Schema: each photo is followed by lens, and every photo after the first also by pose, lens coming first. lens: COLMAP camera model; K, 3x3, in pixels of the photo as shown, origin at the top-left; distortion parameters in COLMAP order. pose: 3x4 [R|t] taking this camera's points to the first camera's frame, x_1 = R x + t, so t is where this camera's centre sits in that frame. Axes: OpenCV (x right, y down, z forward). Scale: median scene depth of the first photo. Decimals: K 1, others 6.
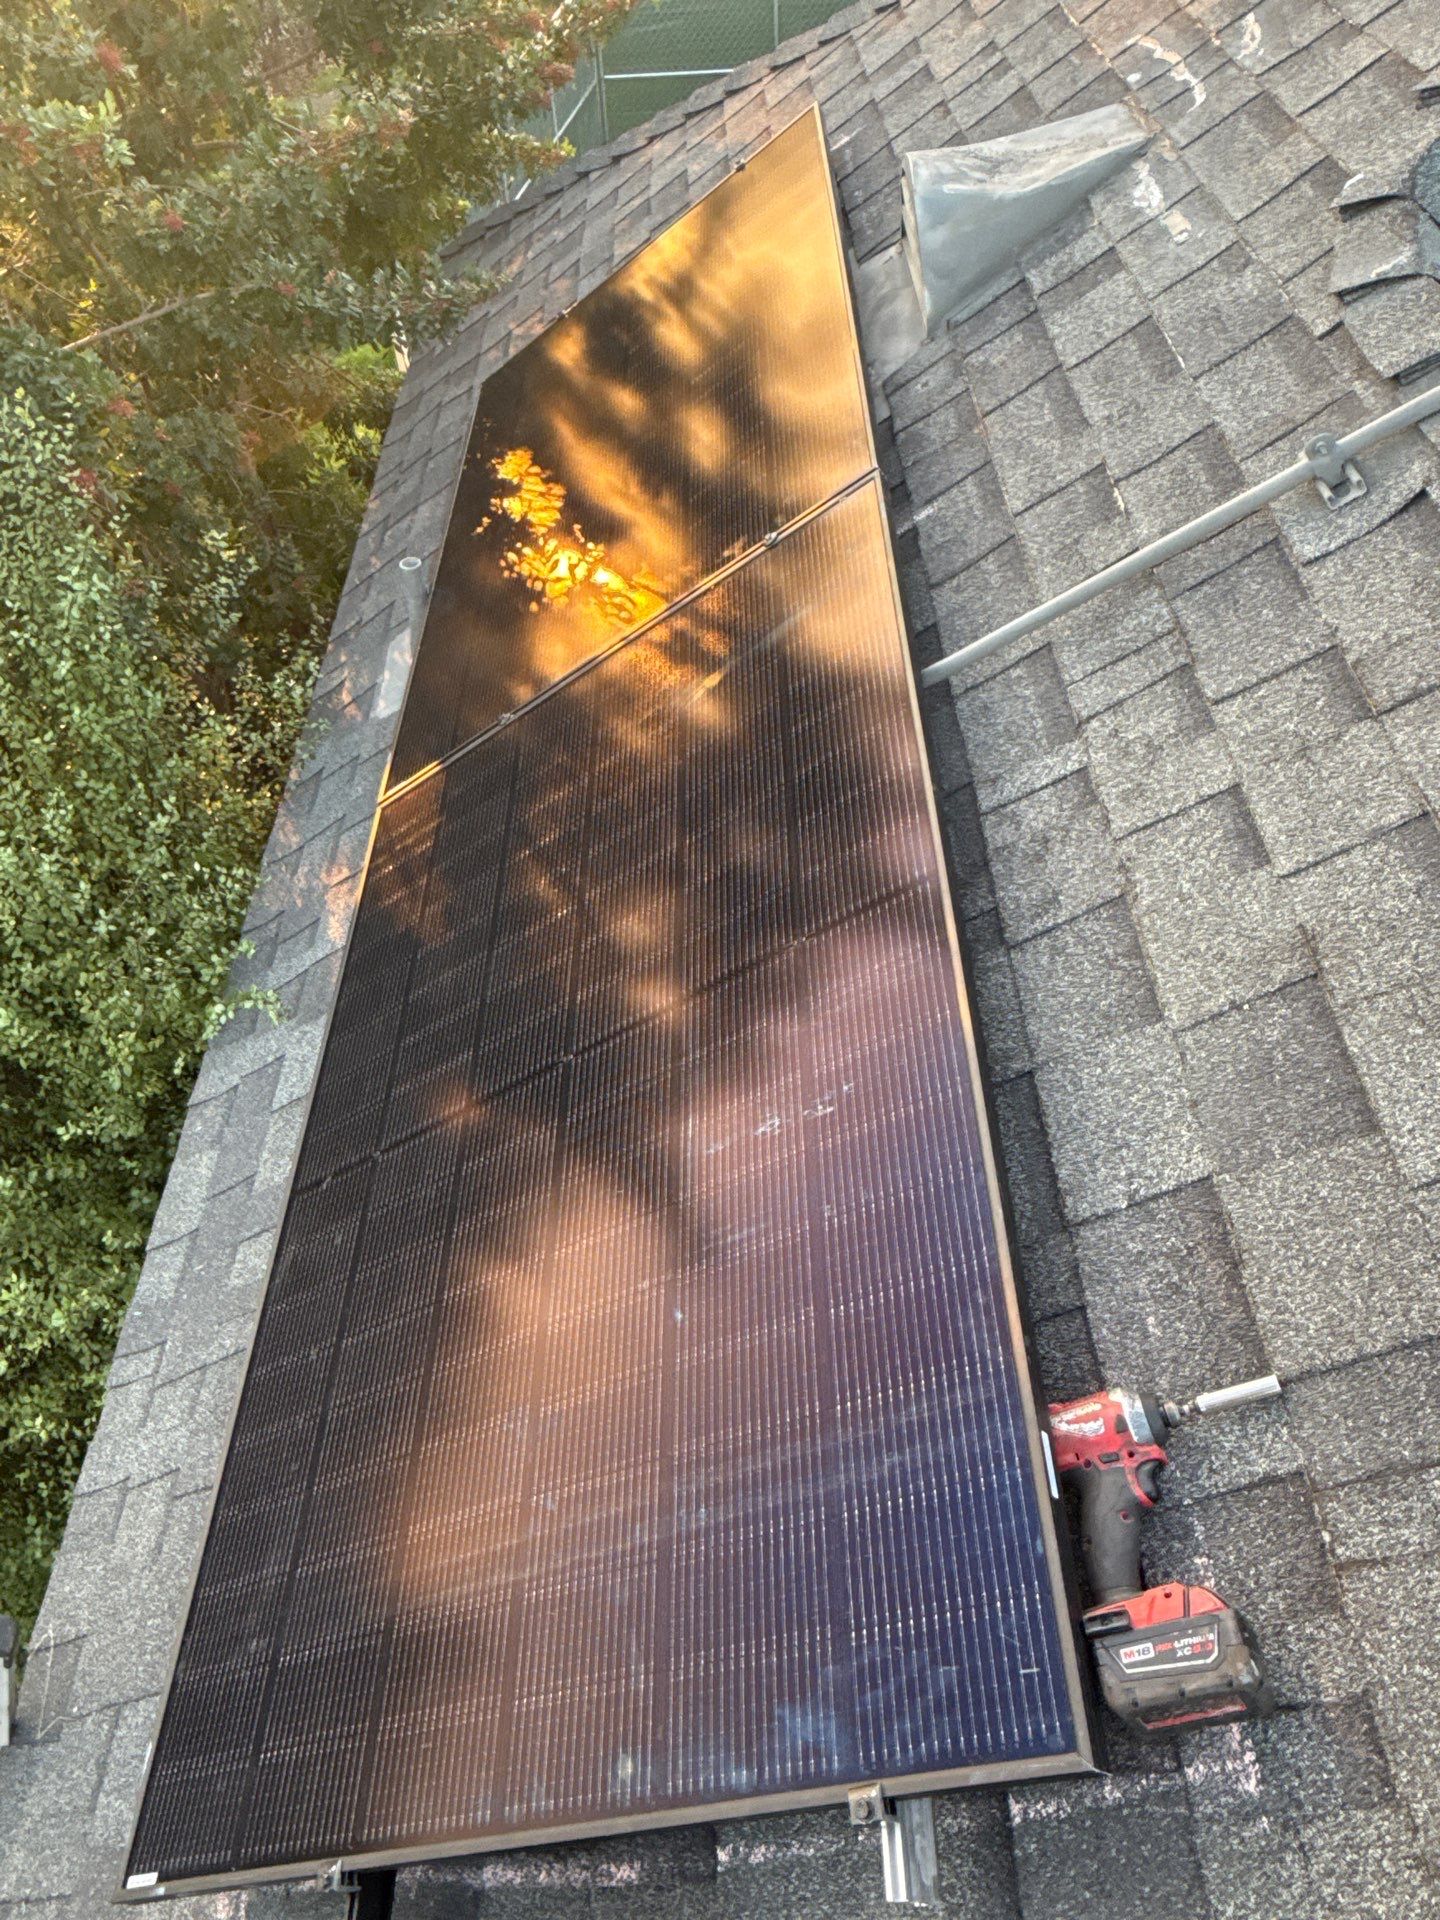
lens RADIAL K [[1323.1, 0, 716.9], [0, 1323.1, 963.9], [0, 0, 1]] dist [-0.001100, 0.003048]
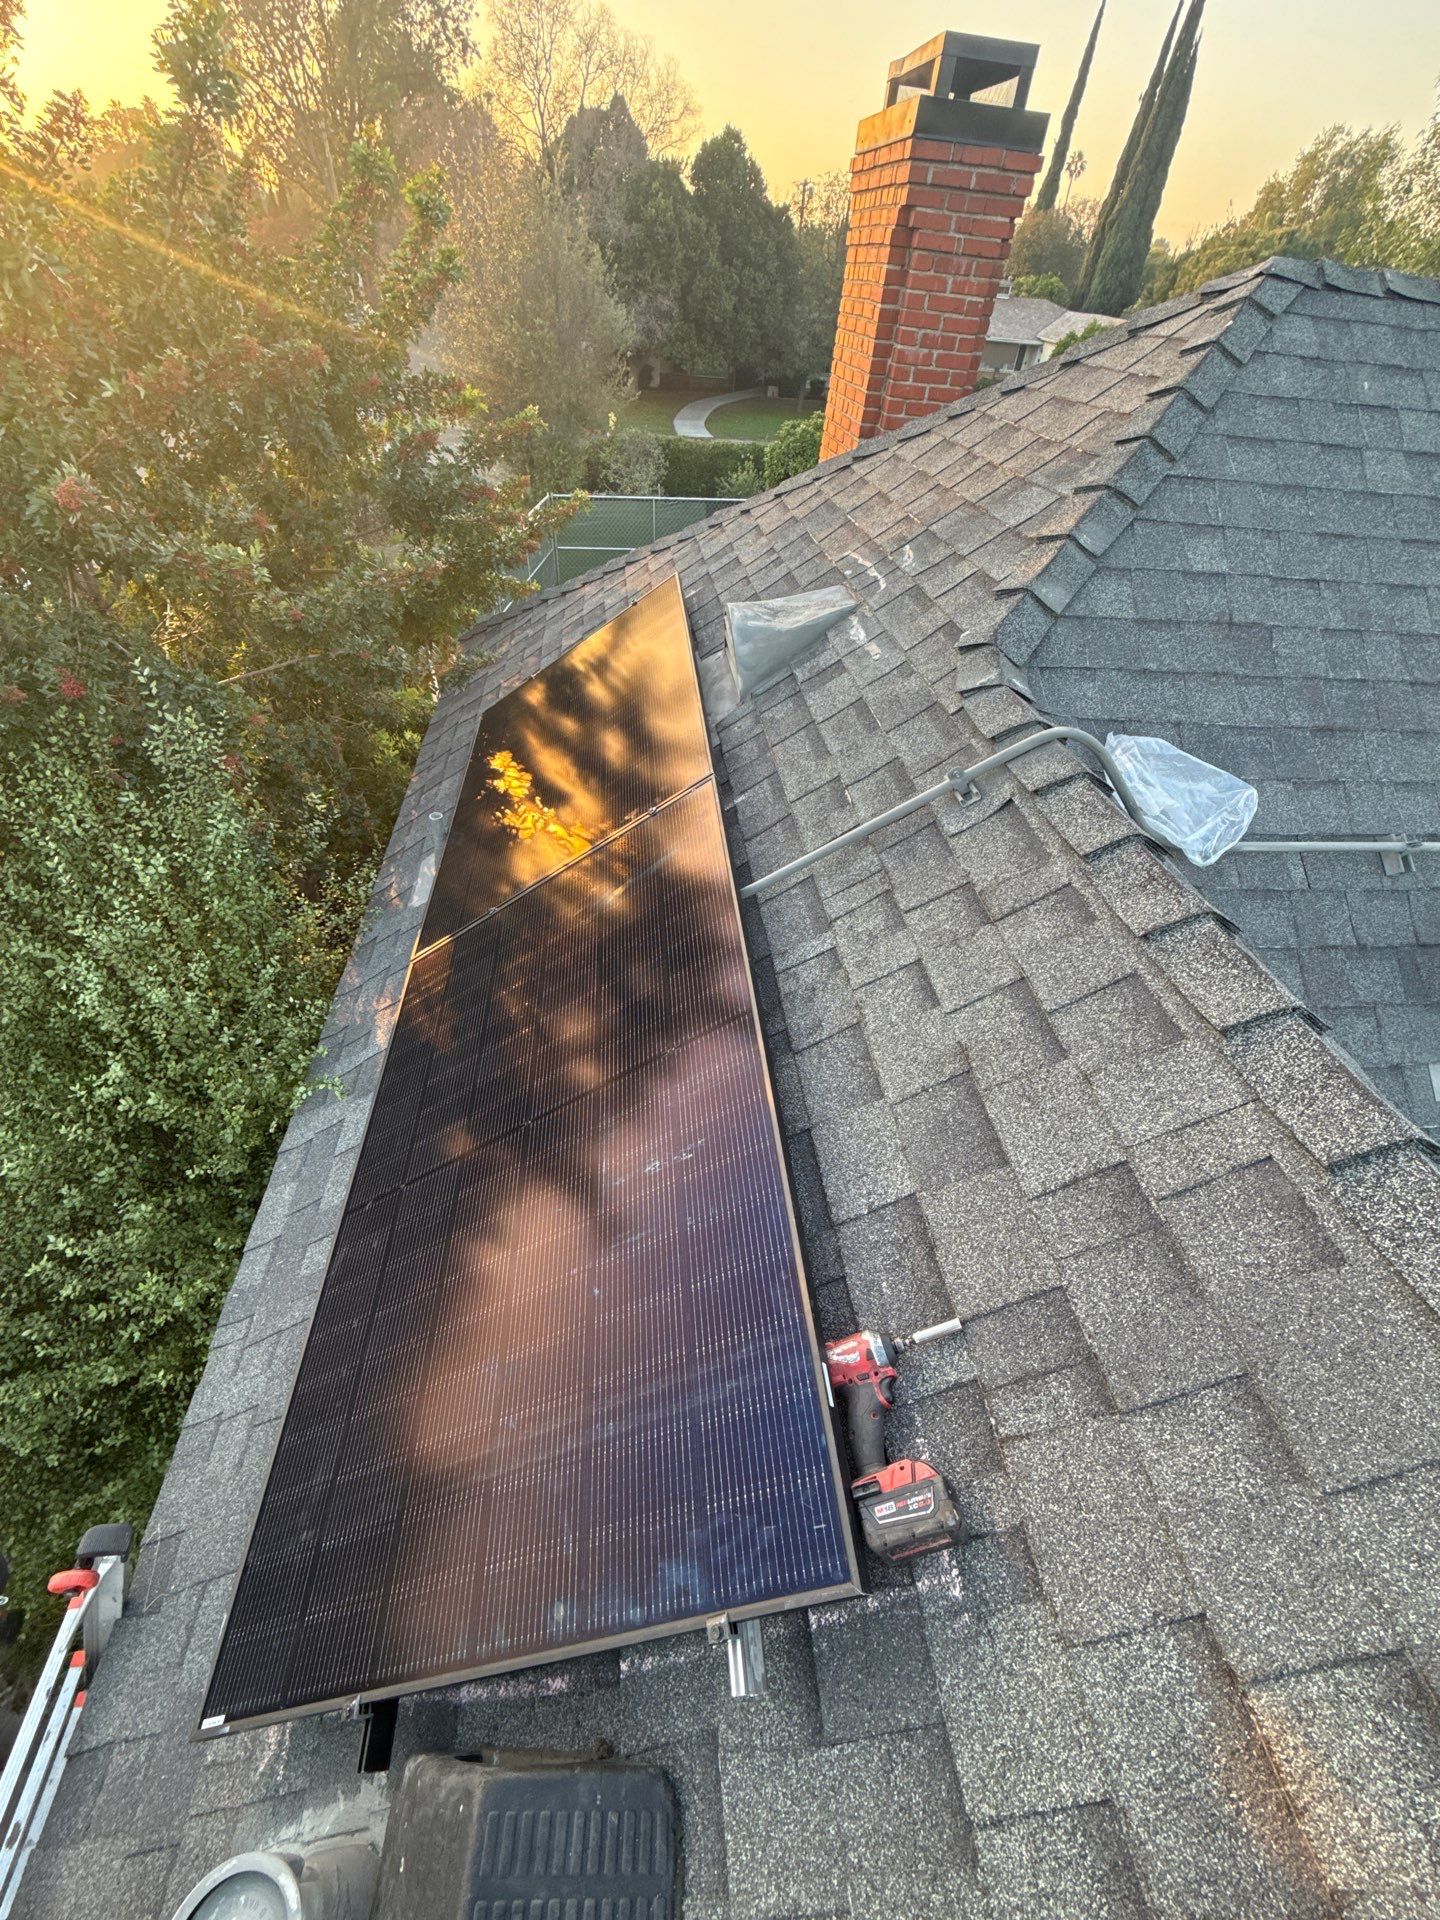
lens RADIAL K [[773.7, 0, 720.0], [0, 773.7, 960.0], [0, 0, 1]] dist [0.000453, 0.000101]
pose [[0.991819, 0.001602, 0.127641, -0.000574], [0.012109, 0.994231, -0.106572, -0.019707], [-0.127075, 0.107246, 0.986078, 0.014583]]
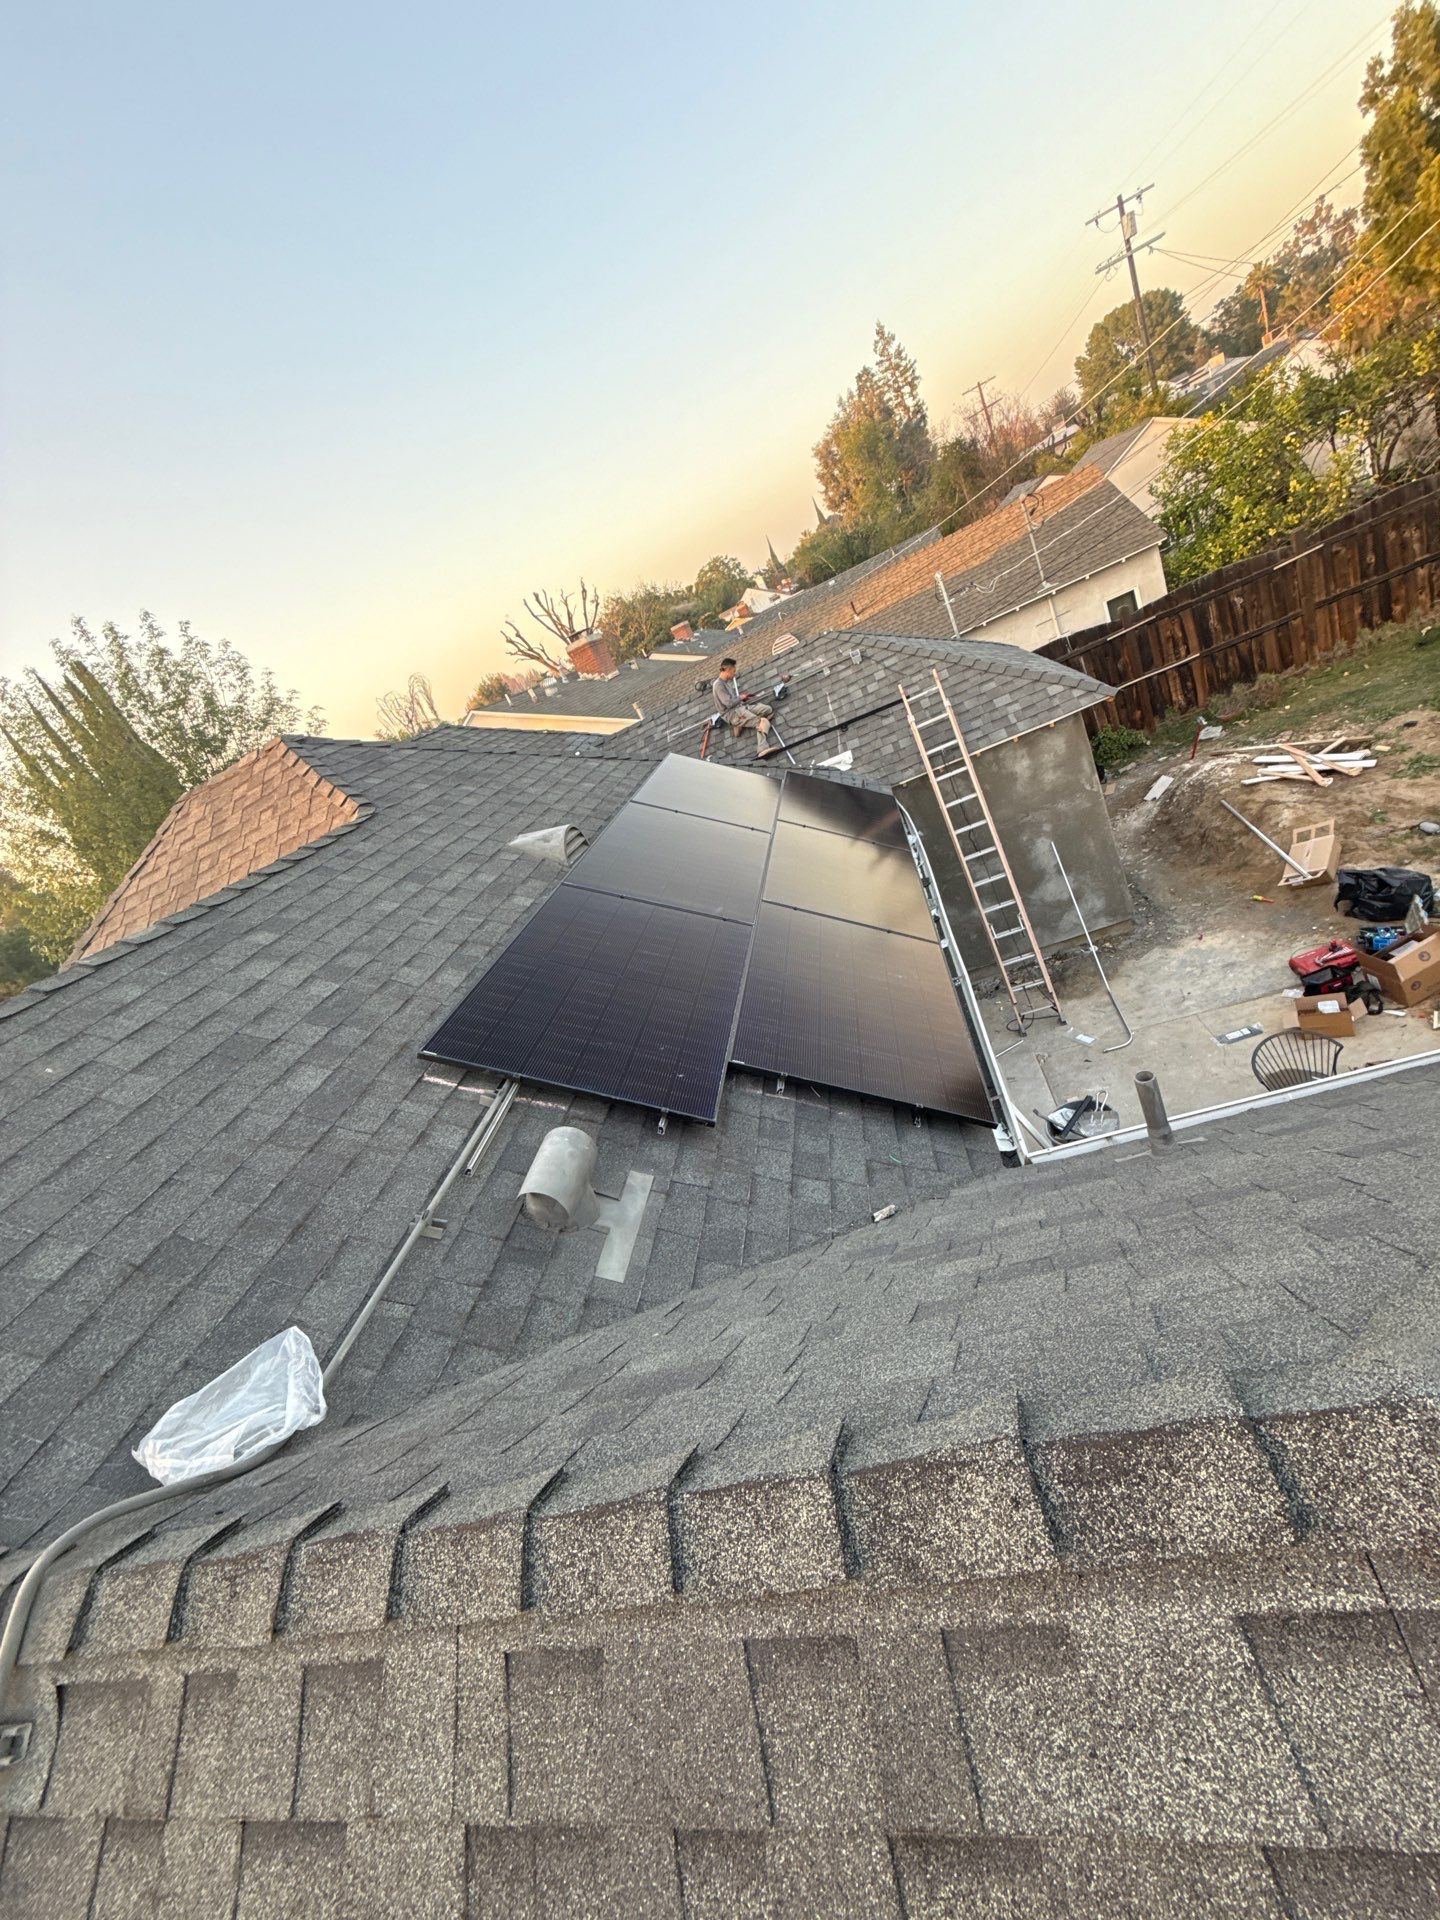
lens RADIAL K [[762.7, 0, 720.0], [0, 762.7, 960.0], [0, 0, 1]] dist [0.000052, 0.000240]
pose [[0.147707, -0.453136, 0.879119, 0.198640], [0.950652, 0.310260, 0.000195, 0.046296], [-0.272844, 0.835707, 0.476602, -0.145938]]
